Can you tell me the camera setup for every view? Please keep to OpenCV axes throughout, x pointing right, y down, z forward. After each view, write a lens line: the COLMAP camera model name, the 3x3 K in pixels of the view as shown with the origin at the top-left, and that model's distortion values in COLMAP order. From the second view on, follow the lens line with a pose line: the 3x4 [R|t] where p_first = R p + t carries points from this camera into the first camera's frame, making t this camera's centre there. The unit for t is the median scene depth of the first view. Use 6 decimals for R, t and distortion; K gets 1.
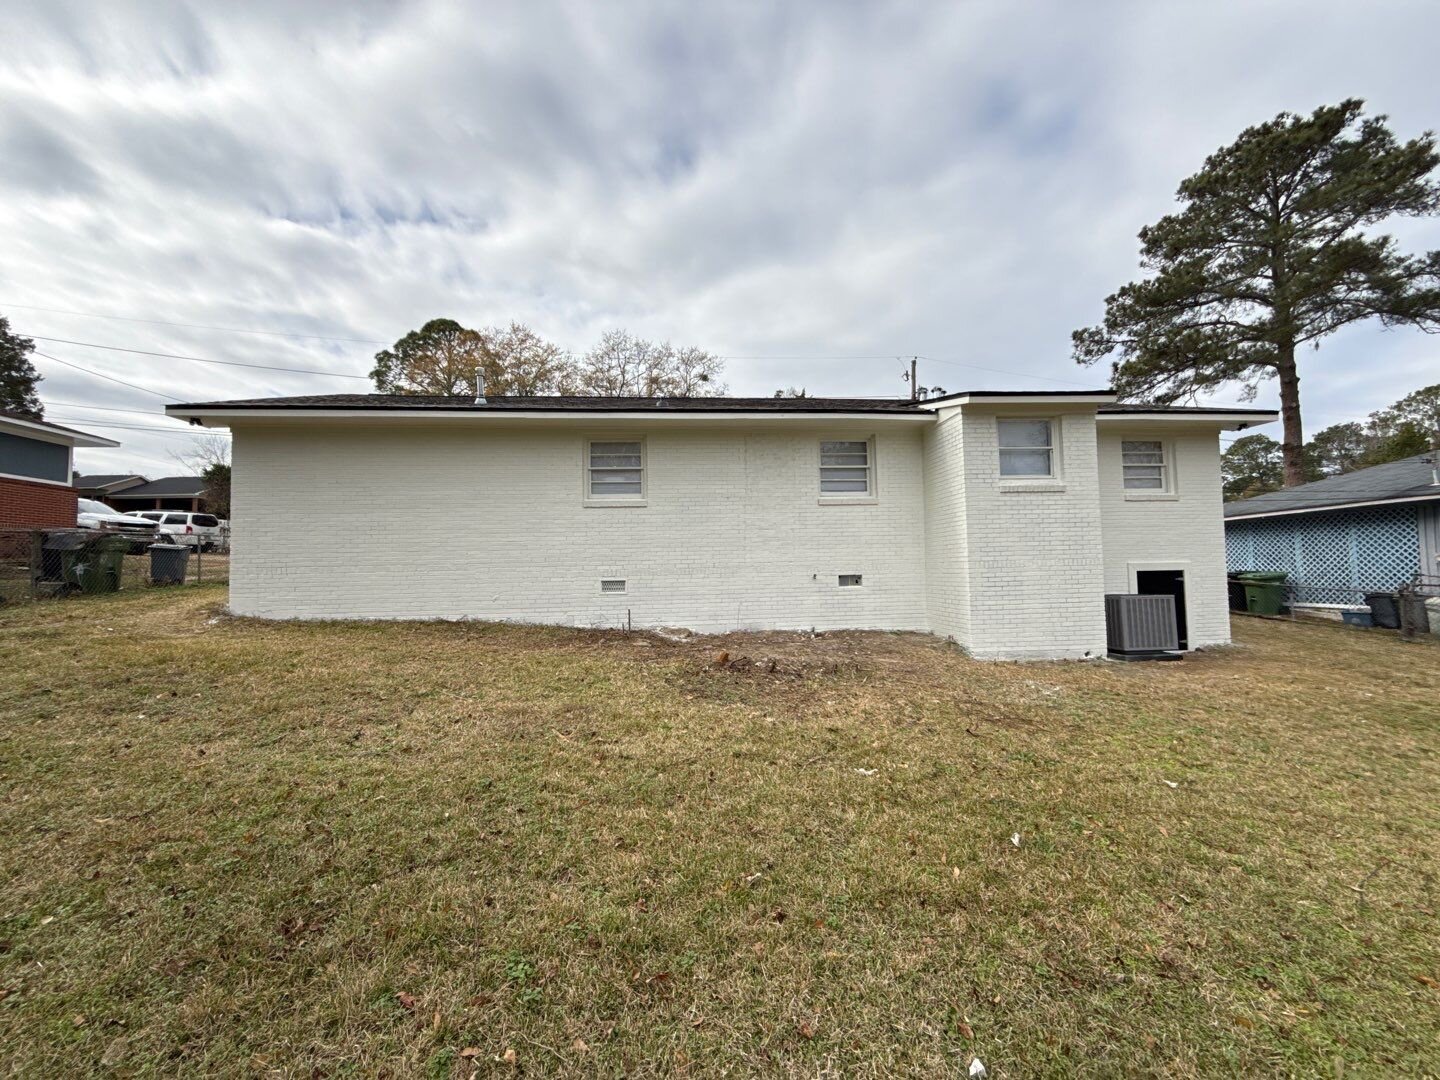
lens RADIAL K [[586.6, 0, 722.0], [0, 586.6, 537.8], [0, 0, 1]] dist [-0.000774, 0.000007]
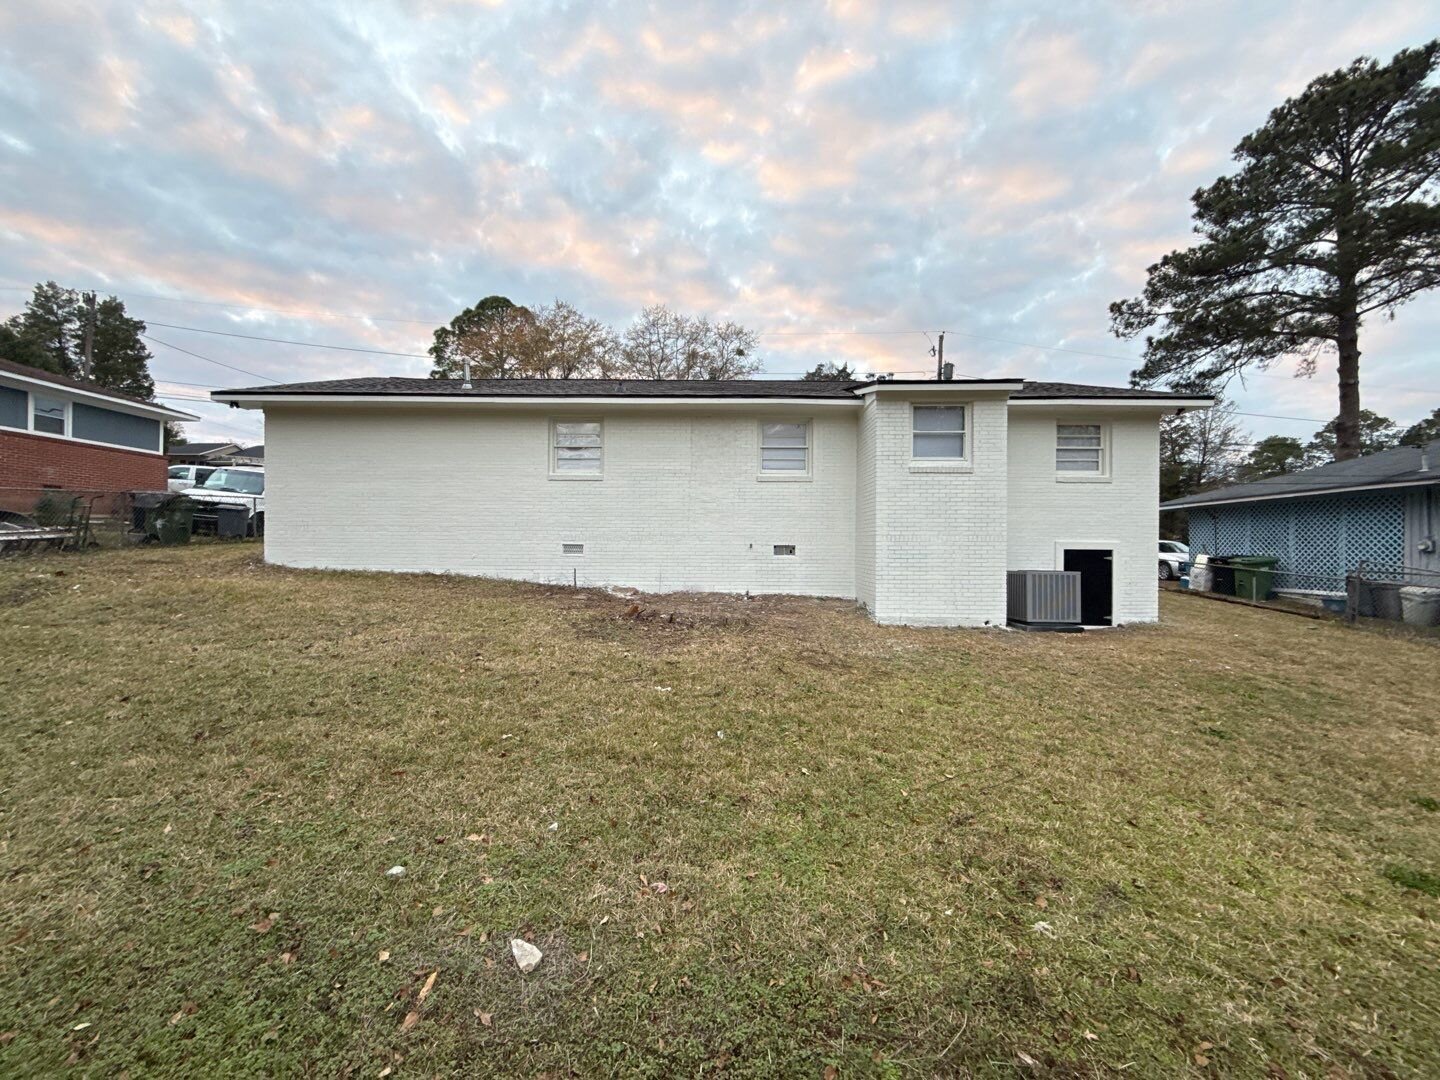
lens RADIAL K [[586.6, 0, 718.6], [0, 586.6, 538.0], [0, 0, 1]] dist [-0.000774, 0.000007]
pose [[0.994639, 0.025985, -0.100093, 0.191043], [-0.021379, 0.998674, 0.046825, 0.000599], [0.101177, -0.044434, 0.993876, -0.102747]]
